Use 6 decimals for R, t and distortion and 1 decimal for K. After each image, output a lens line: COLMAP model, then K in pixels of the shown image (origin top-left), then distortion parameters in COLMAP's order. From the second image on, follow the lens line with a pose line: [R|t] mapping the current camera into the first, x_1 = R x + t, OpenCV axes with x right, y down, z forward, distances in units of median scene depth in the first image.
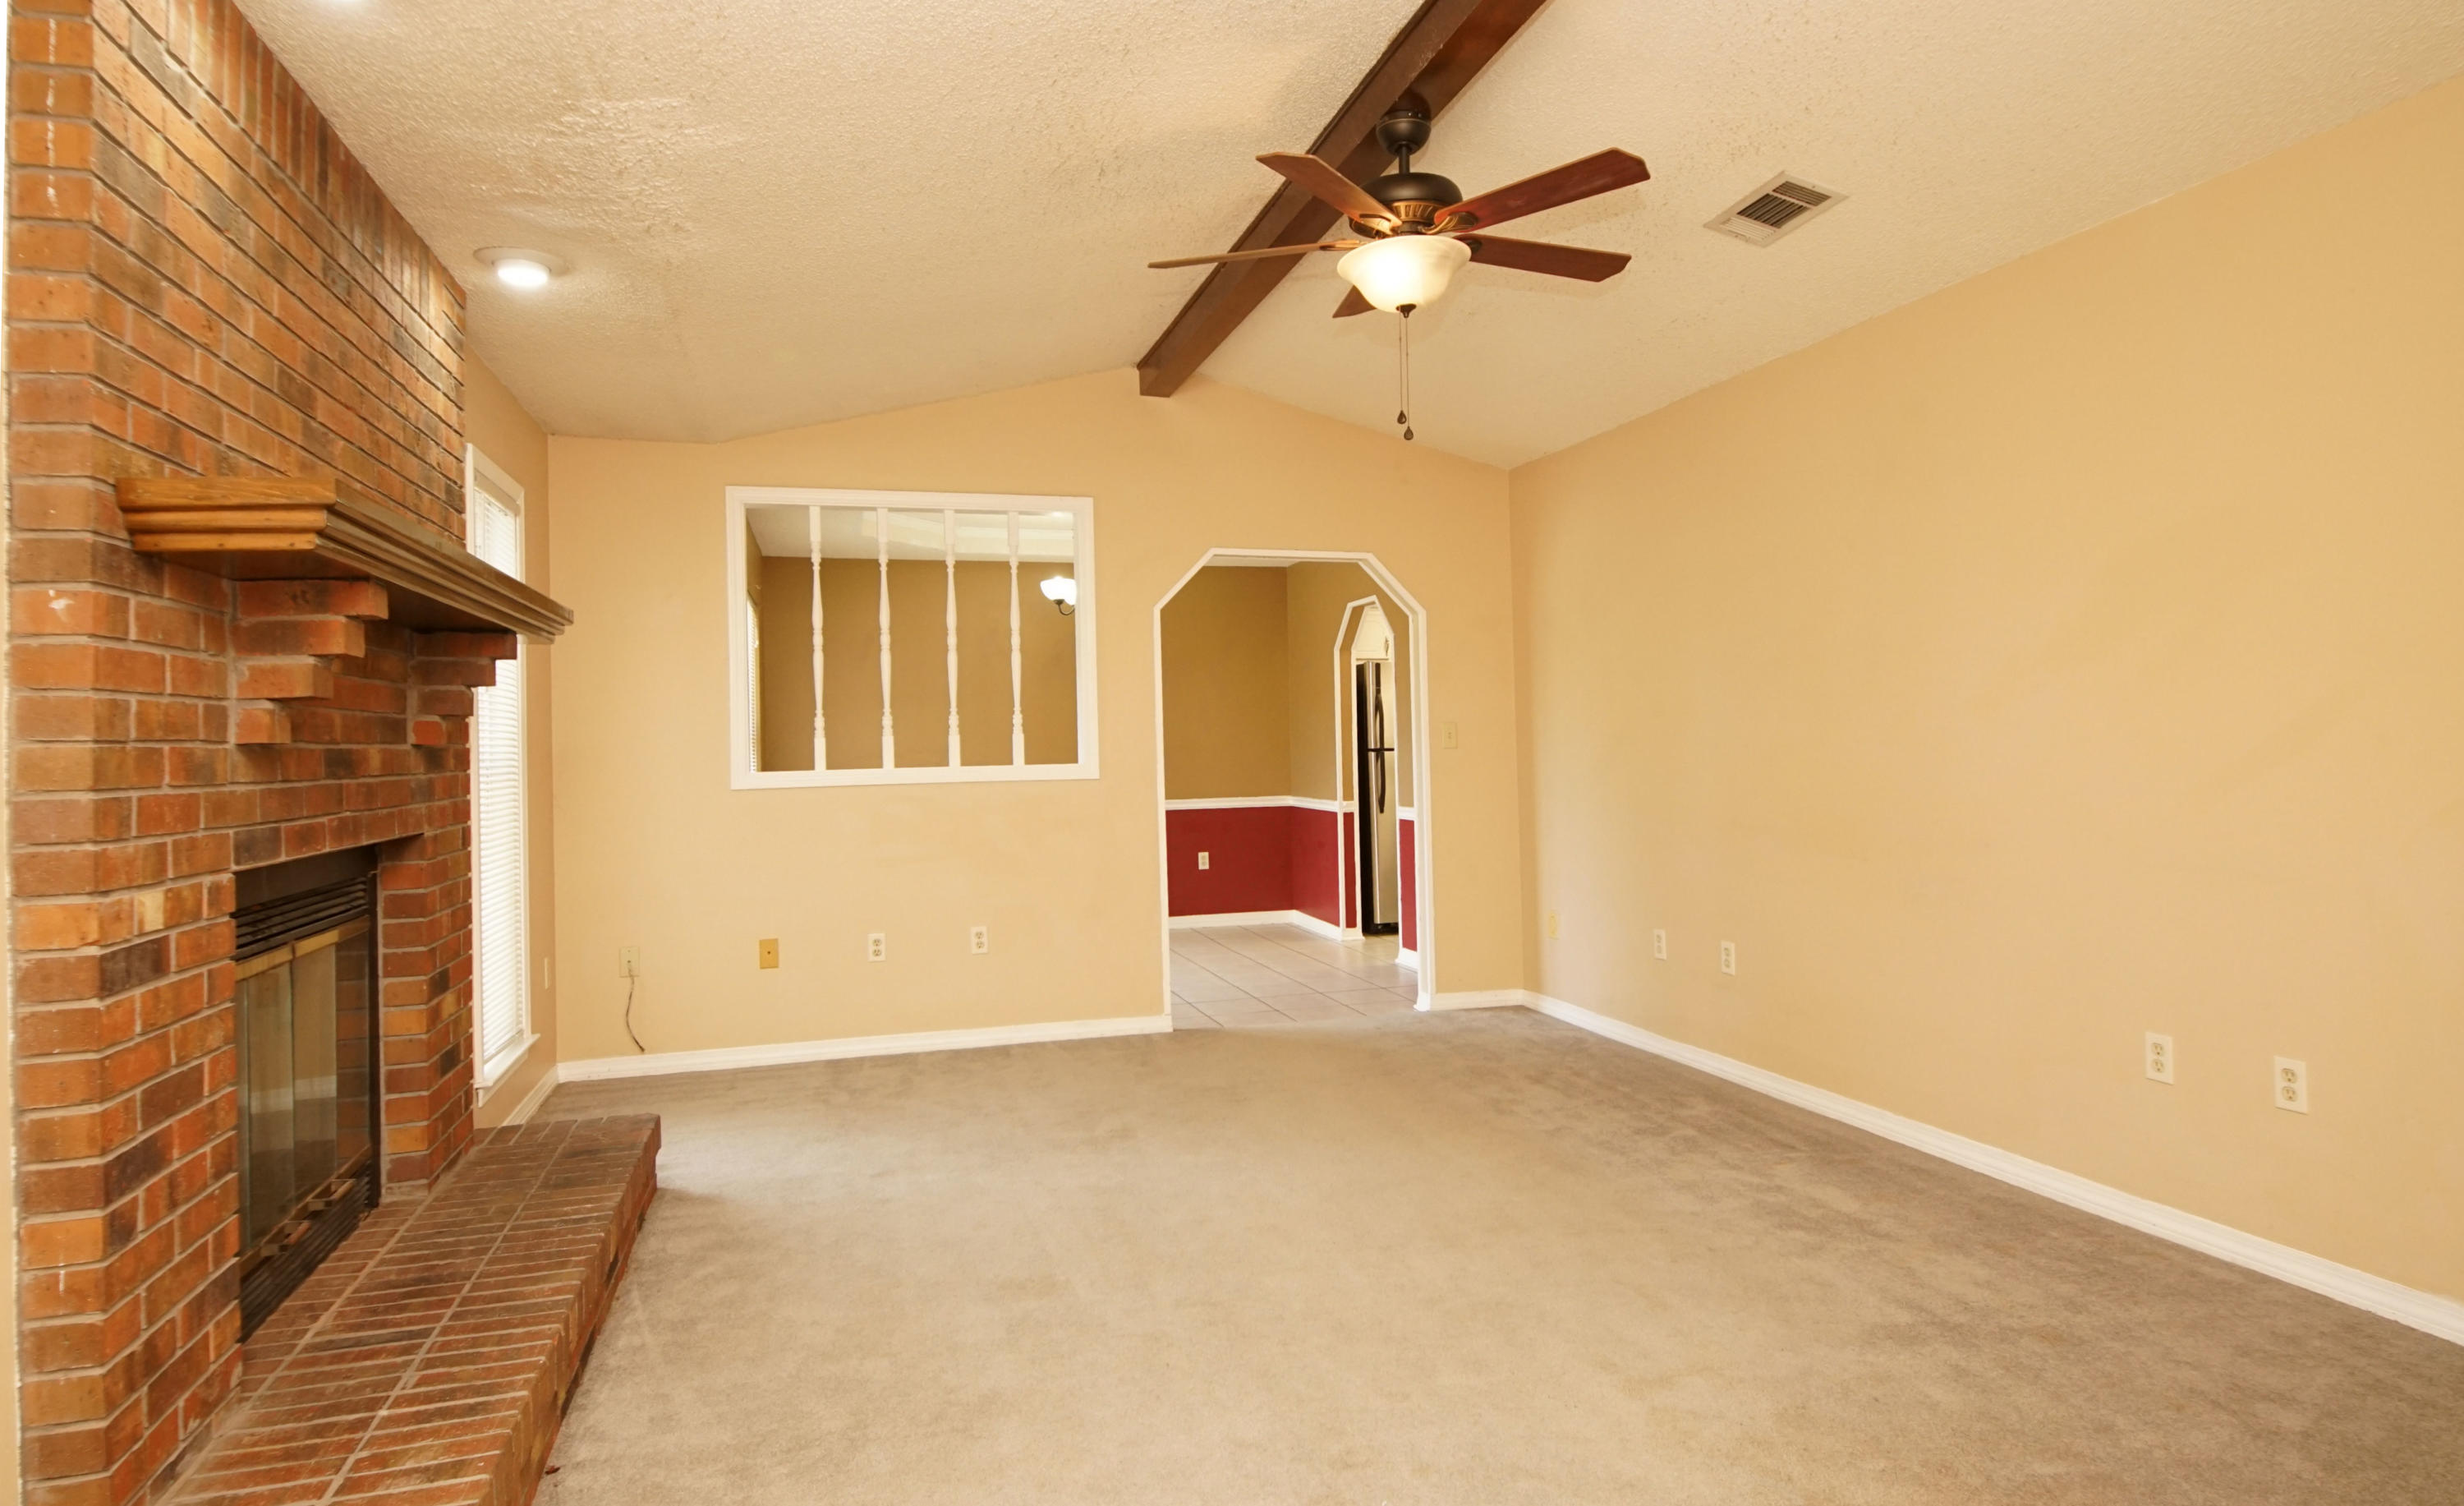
lens RADIAL K [[1357.0, 0, 1225.3], [0, 1357.0, 724.9], [0, 0, 1]] dist [0.035918, -0.038575]
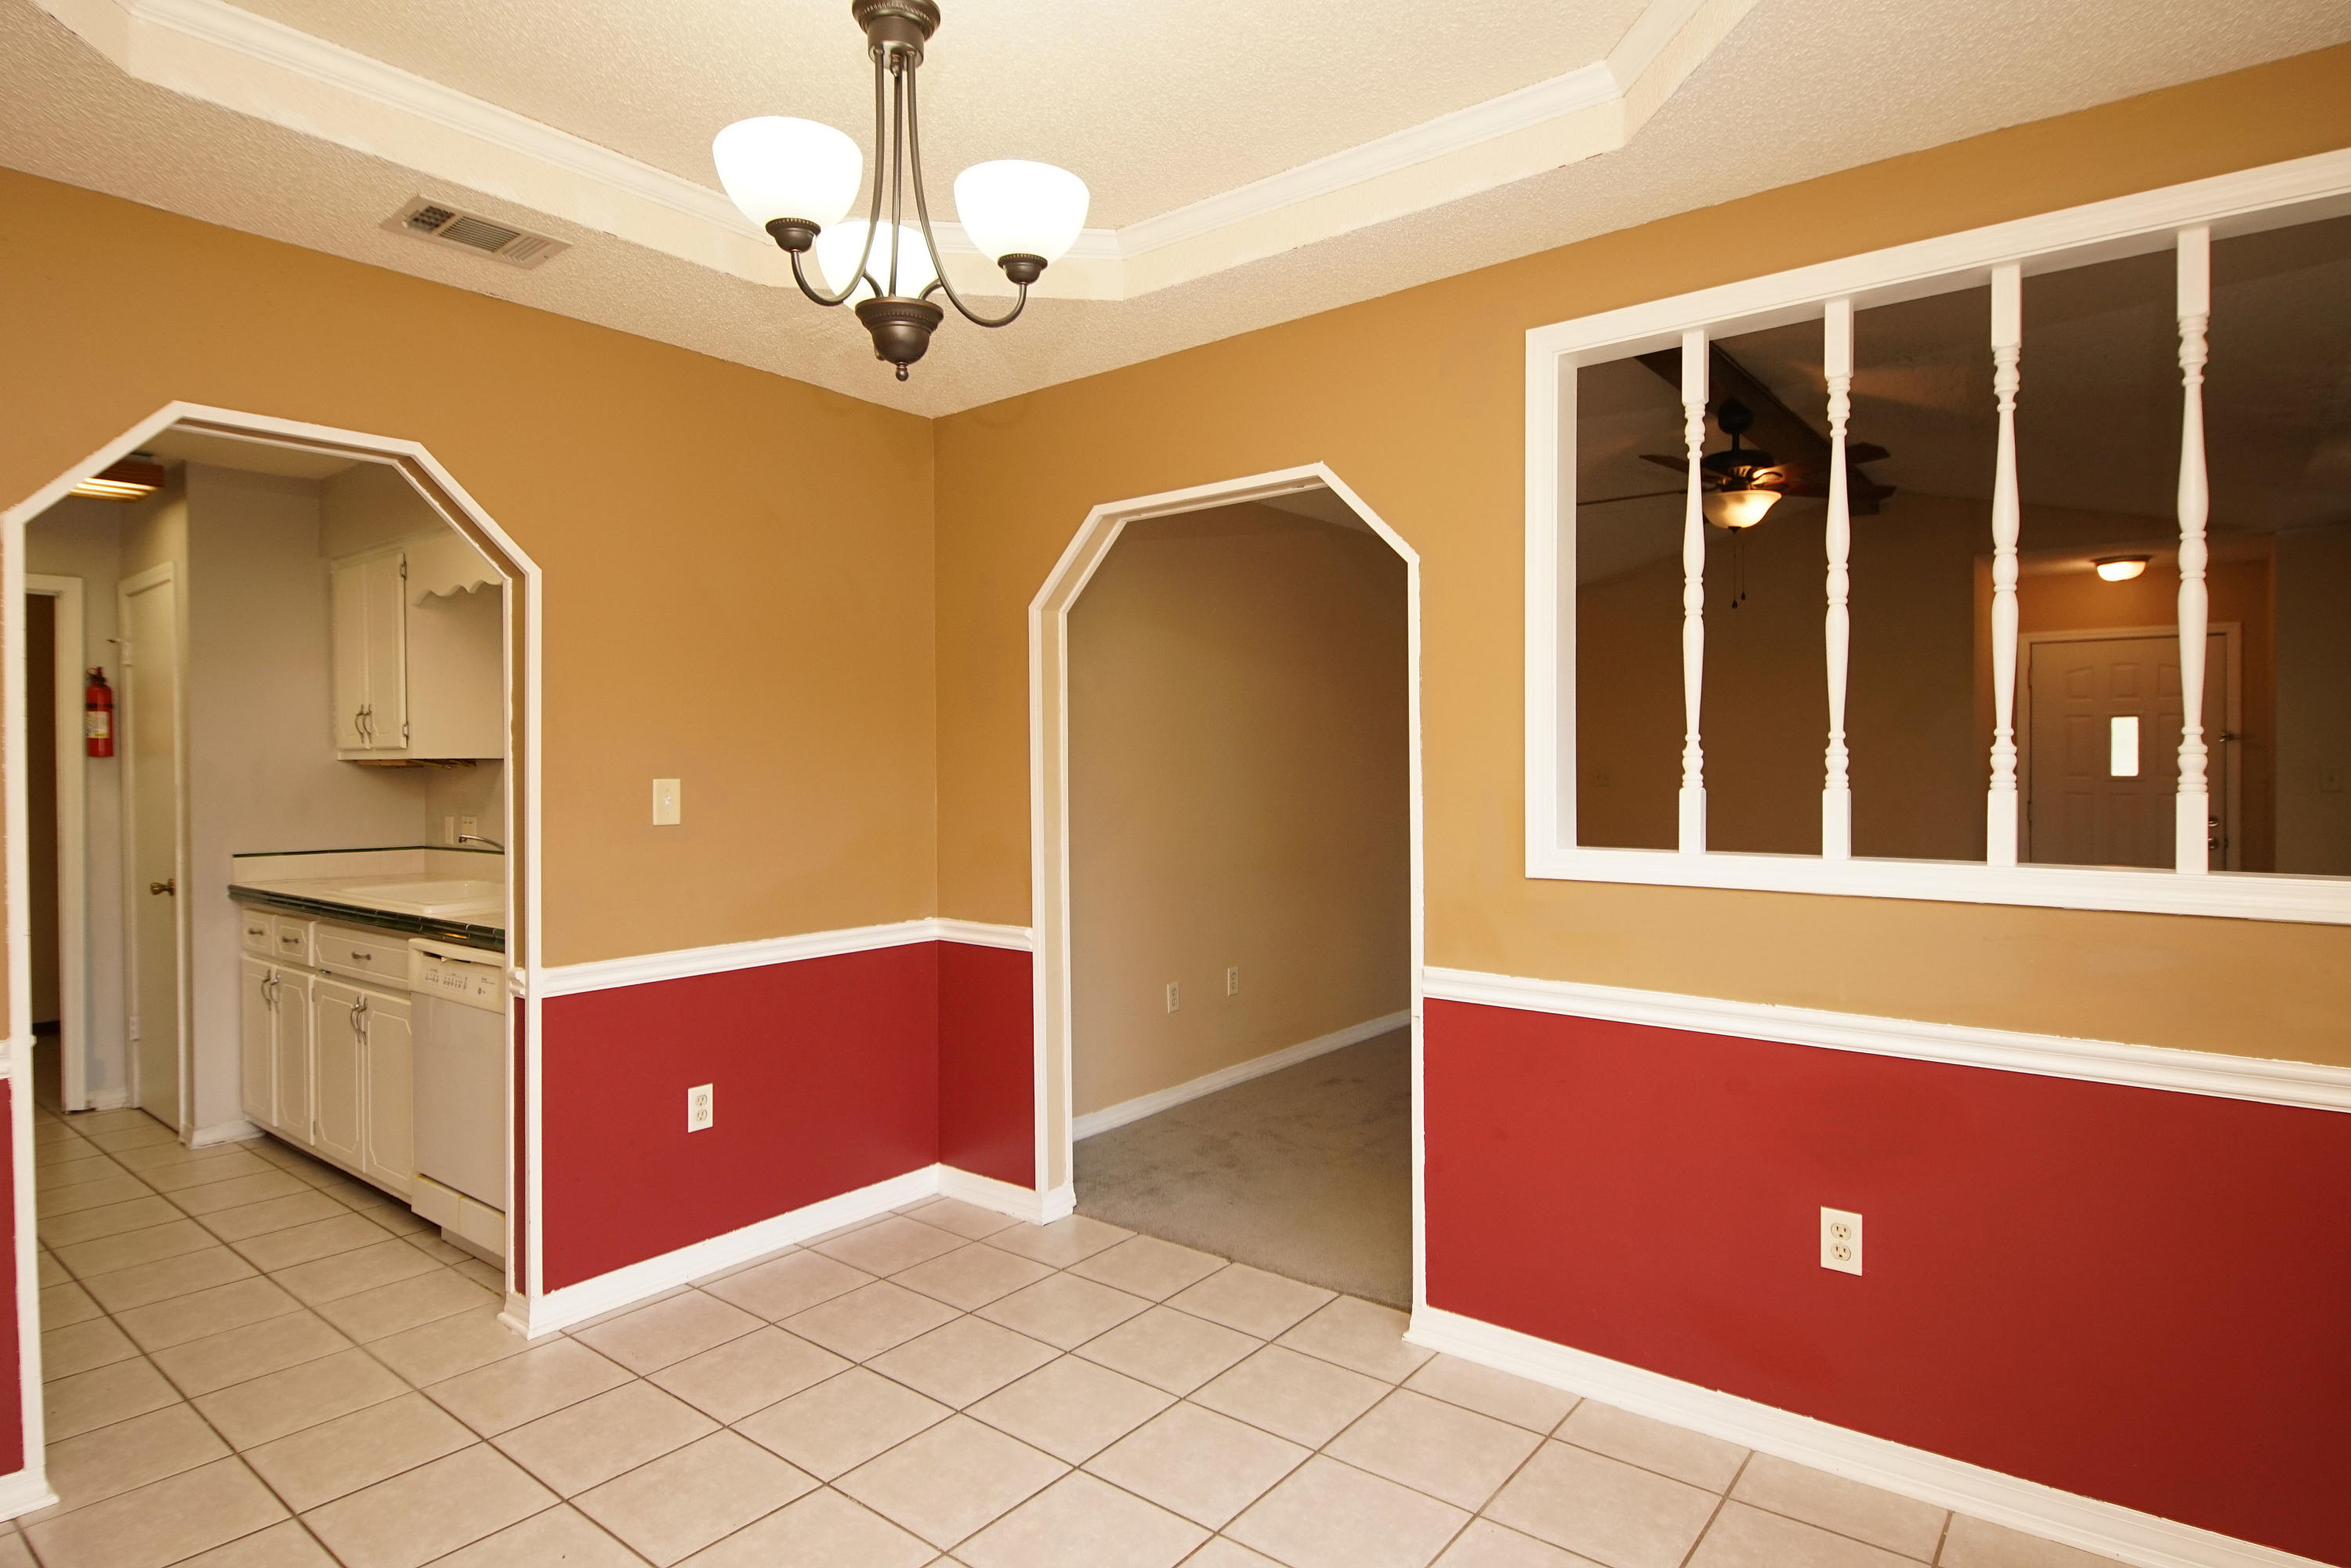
lens RADIAL K [[1261.0, 0, 1151.8], [0, 1261.0, 774.3], [0, 0, 1]] dist [0.040631, -0.037300]
pose [[-0.565923, 0.017327, 0.824276, -0.773500], [0.005253, 0.999835, -0.017411, 0.014682], [-0.824442, -0.005524, -0.565920, 2.562333]]
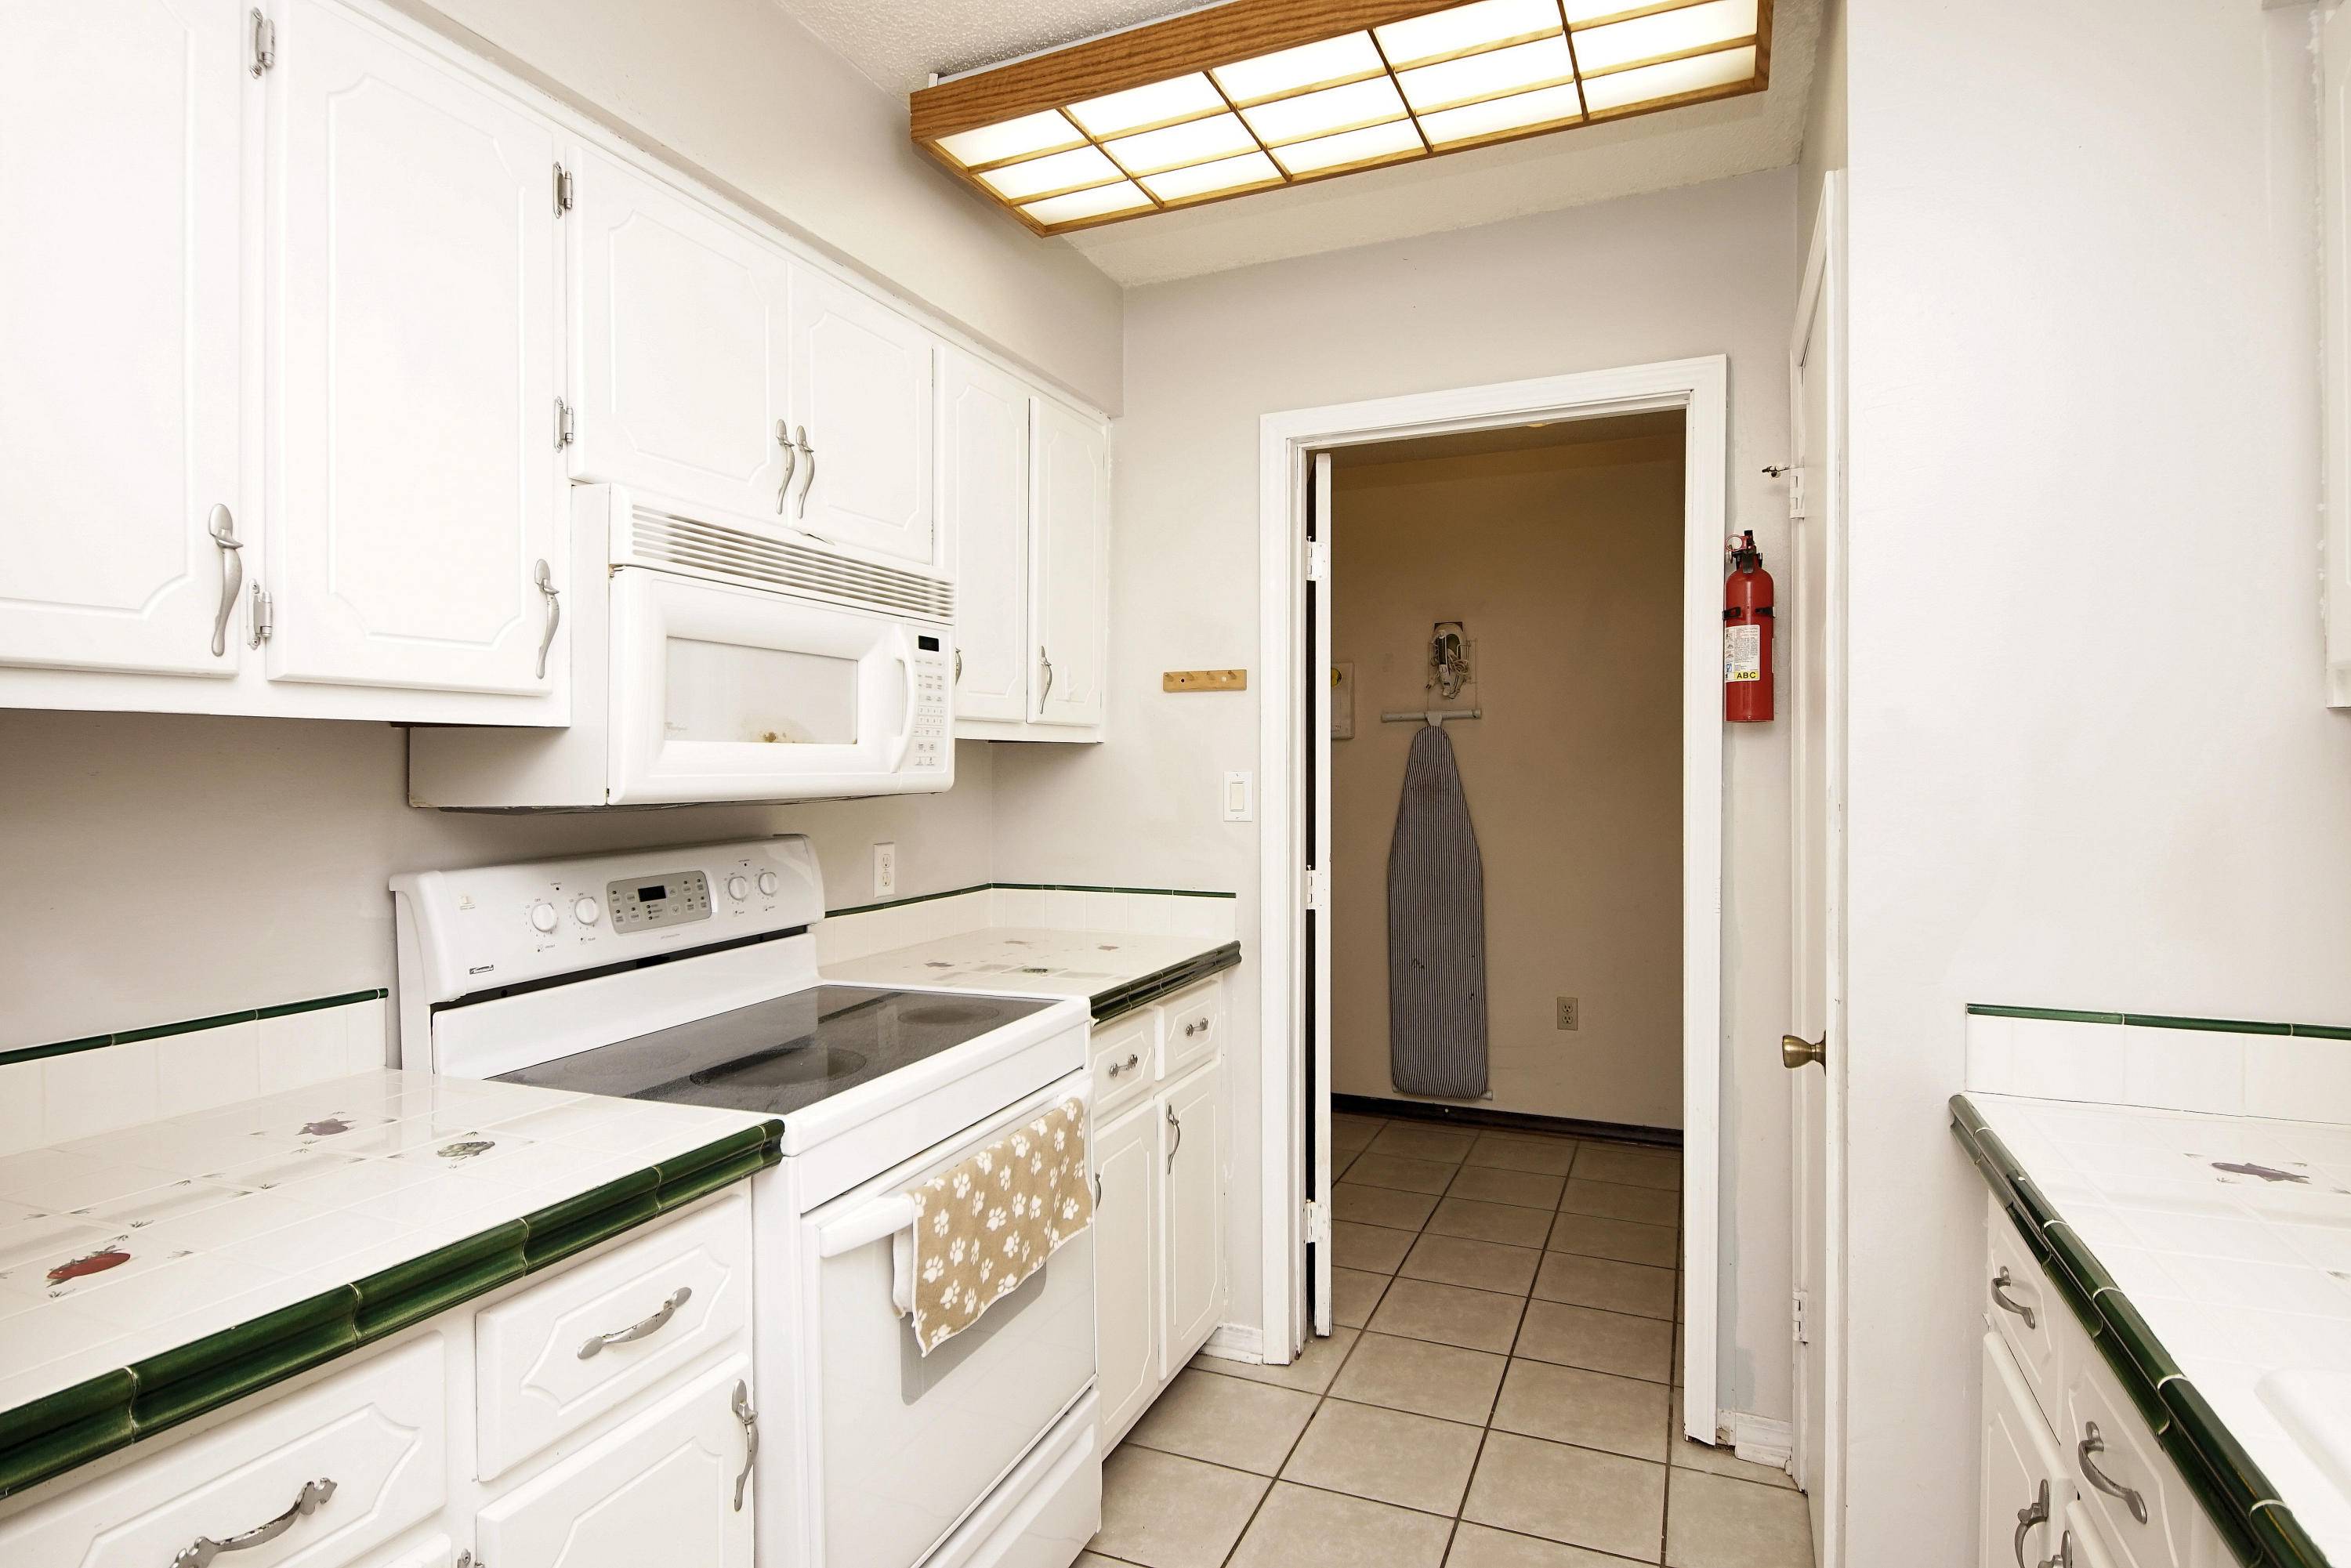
lens RADIAL K [[1261.0, 0, 1151.8], [0, 1261.0, 774.3], [0, 0, 1]] dist [0.040631, -0.037300]
pose [[0.637139, 0.012393, 0.770649, 0.488539], [-0.022936, 0.999733, 0.002885, -0.004367], [-0.770408, -0.019514, 0.637253, 2.535516]]
